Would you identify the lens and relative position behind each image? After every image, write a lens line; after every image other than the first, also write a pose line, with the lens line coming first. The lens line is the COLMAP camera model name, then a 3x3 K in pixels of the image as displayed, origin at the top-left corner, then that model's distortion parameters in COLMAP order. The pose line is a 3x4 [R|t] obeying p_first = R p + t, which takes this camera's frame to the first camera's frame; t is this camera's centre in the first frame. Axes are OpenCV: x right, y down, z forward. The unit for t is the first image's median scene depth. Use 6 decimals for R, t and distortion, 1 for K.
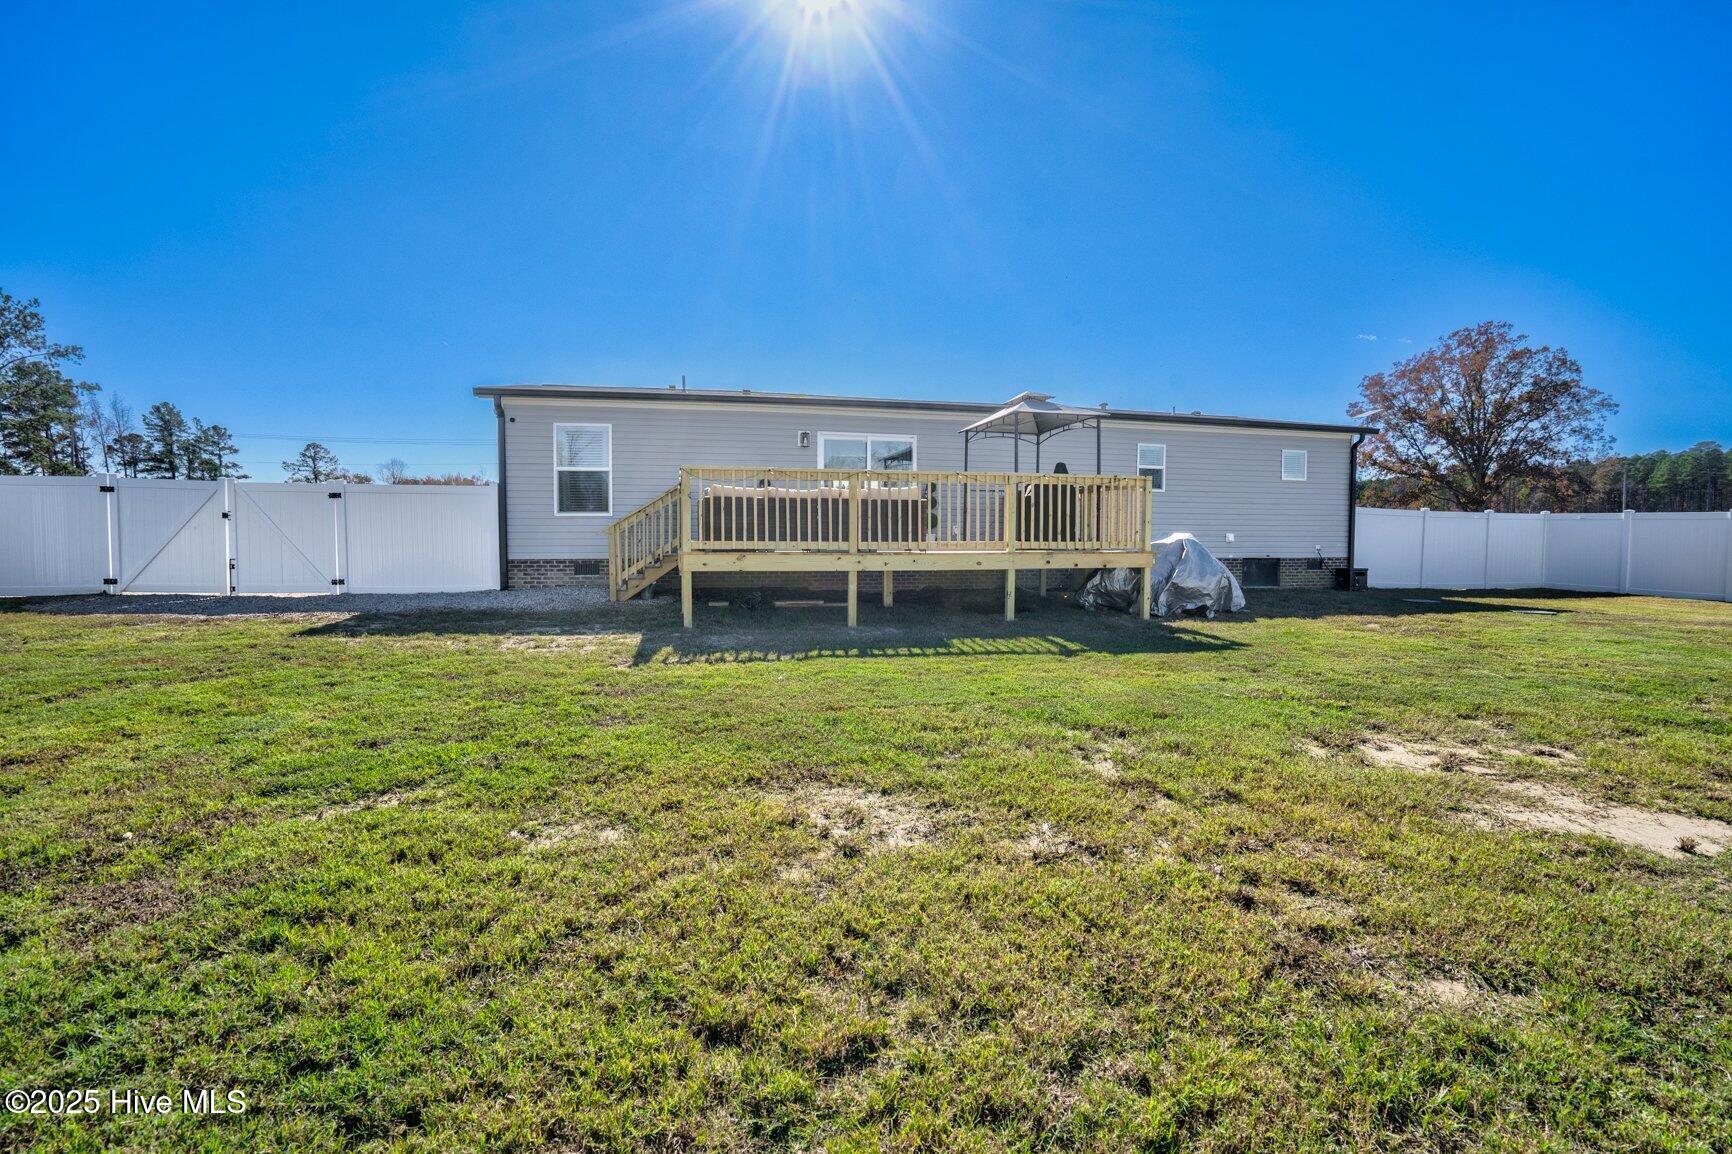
lens RADIAL K [[831.3, 0, 871.2], [0, 831.3, 571.2], [0, 0, 1]] dist [-0.005719, -0.000459]
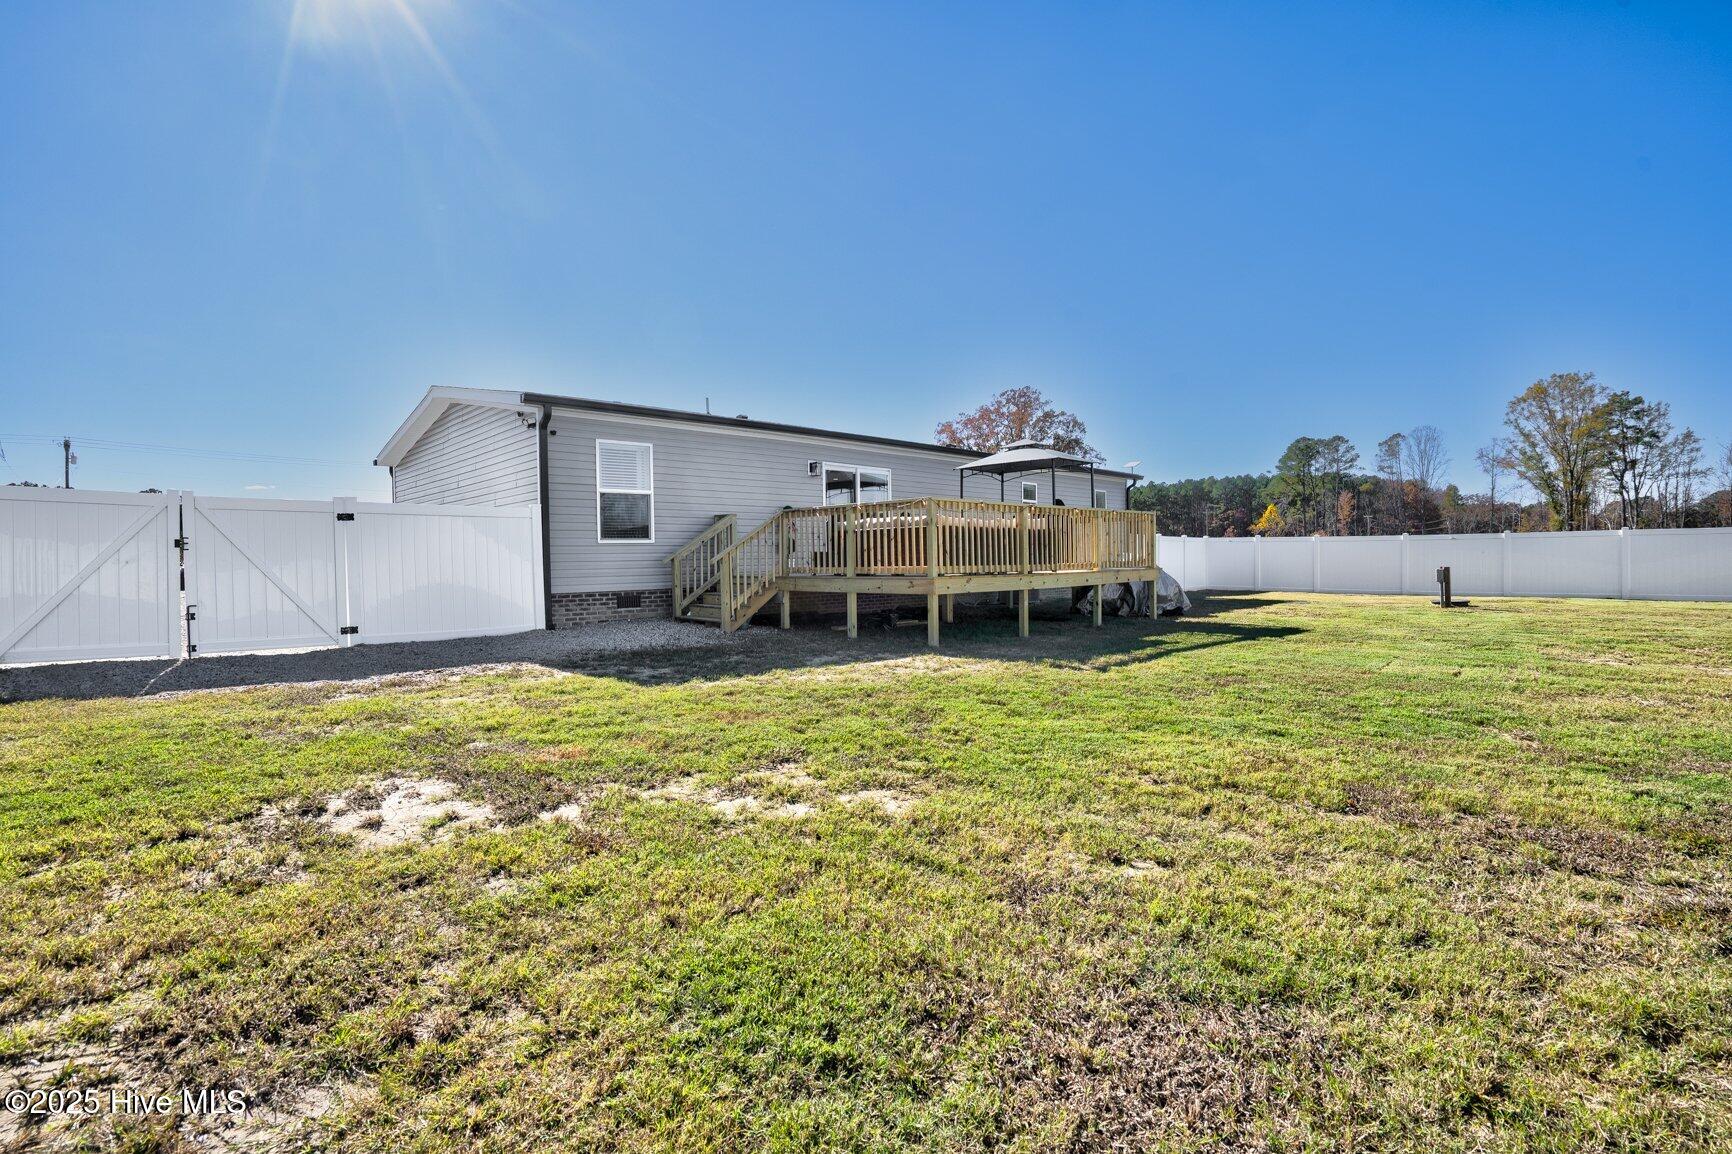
lens RADIAL K [[831.3, 0, 871.2], [0, 831.3, 571.2], [0, 0, 1]] dist [-0.005719, -0.000459]
pose [[0.863137, -0.023342, 0.504429, -0.579464], [0.037385, 0.999144, -0.017735, -0.009691], [-0.503583, 0.034166, 0.863271, 0.083613]]
